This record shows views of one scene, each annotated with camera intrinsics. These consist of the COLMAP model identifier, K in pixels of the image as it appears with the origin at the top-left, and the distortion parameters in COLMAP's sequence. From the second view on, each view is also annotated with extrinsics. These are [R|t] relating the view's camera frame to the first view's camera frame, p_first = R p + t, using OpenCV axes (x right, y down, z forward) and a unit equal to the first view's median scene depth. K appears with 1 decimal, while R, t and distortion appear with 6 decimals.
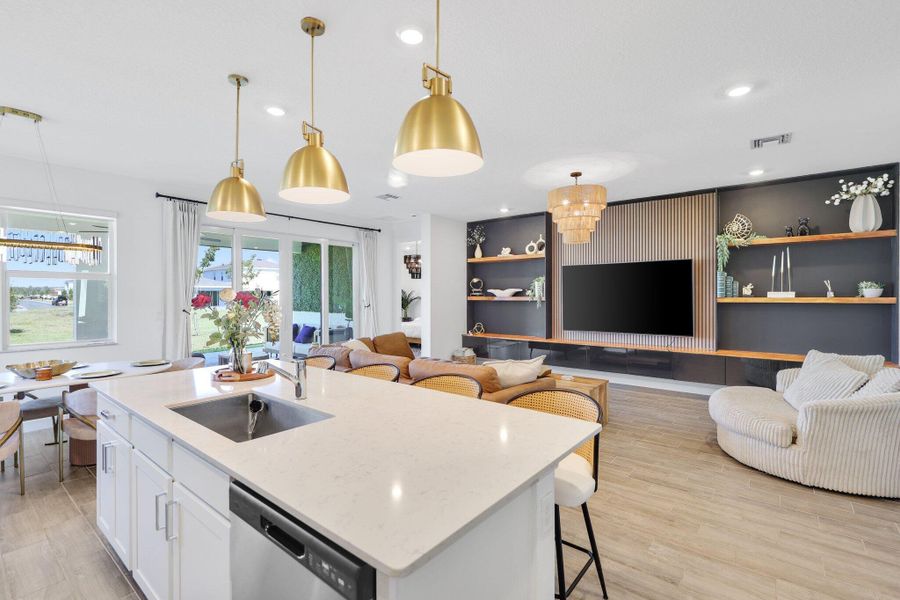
lens RADIAL K [[411.4, 0, 453.5], [0, 411.4, 297.2], [0, 0, 1]] dist [0.004298, -0.000370]
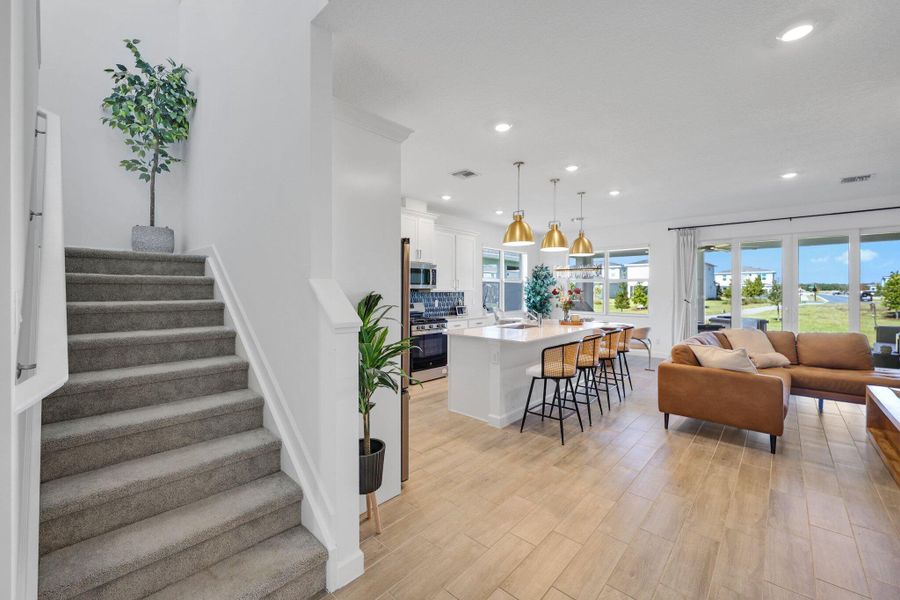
lens RADIAL K [[370.7, 0, 443.4], [0, 370.7, 288.5], [0, 0, 1]] dist [0.003322, -0.000749]
pose [[-0.072298, -0.003205, -0.997378, 0.860762], [-0.008501, 0.999960, -0.002597, 0.000226], [0.997347, 0.008290, -0.072322, 0.221834]]
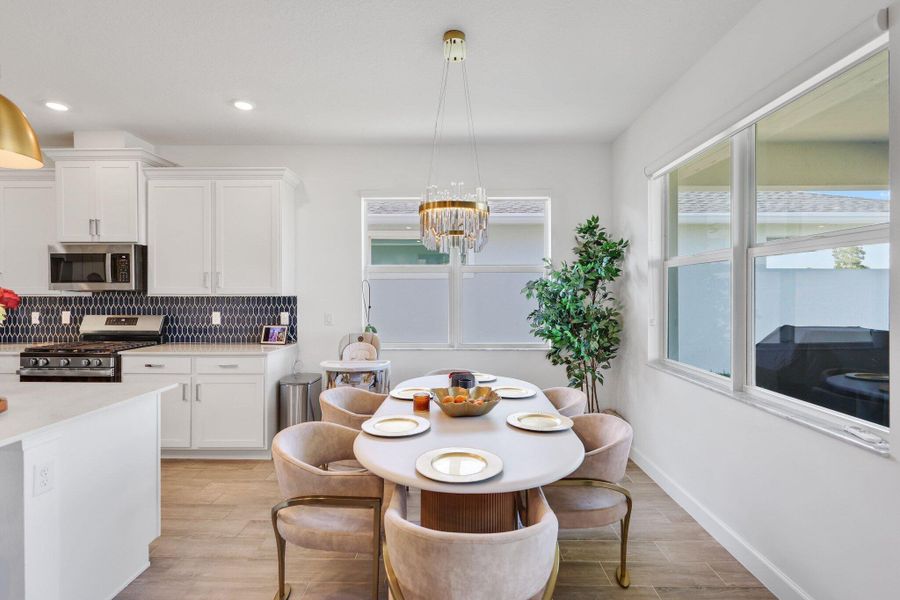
lens RADIAL K [[411.4, 0, 449.1], [0, 411.4, 294.1], [0, 0, 1]] dist [0.004298, -0.000370]
pose [[-0.793988, 0.006735, -0.607896, -0.394960], [-0.003312, 0.999876, 0.015403, -0.008704], [0.607925, 0.014243, -0.793867, 1.030852]]
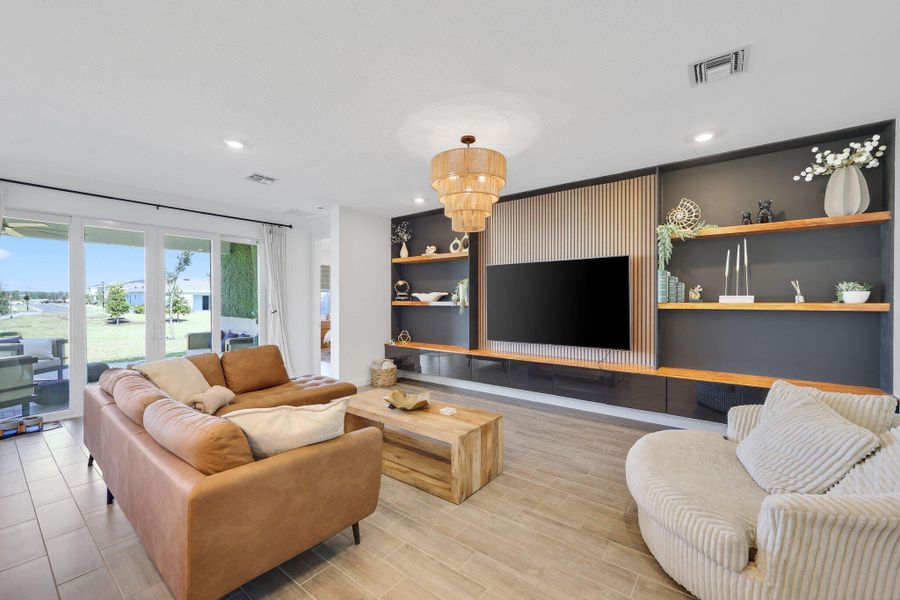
lens RADIAL K [[370.7, 0, 453.2], [0, 370.7, 302.2], [0, 0, 1]] dist [0.003322, -0.000749]
pose [[0.999935, 0.001981, 0.011272, 0.263099], [-0.001987, 0.999998, 0.000514, 0.000221], [-0.011271, -0.000536, 0.999936, 0.318337]]
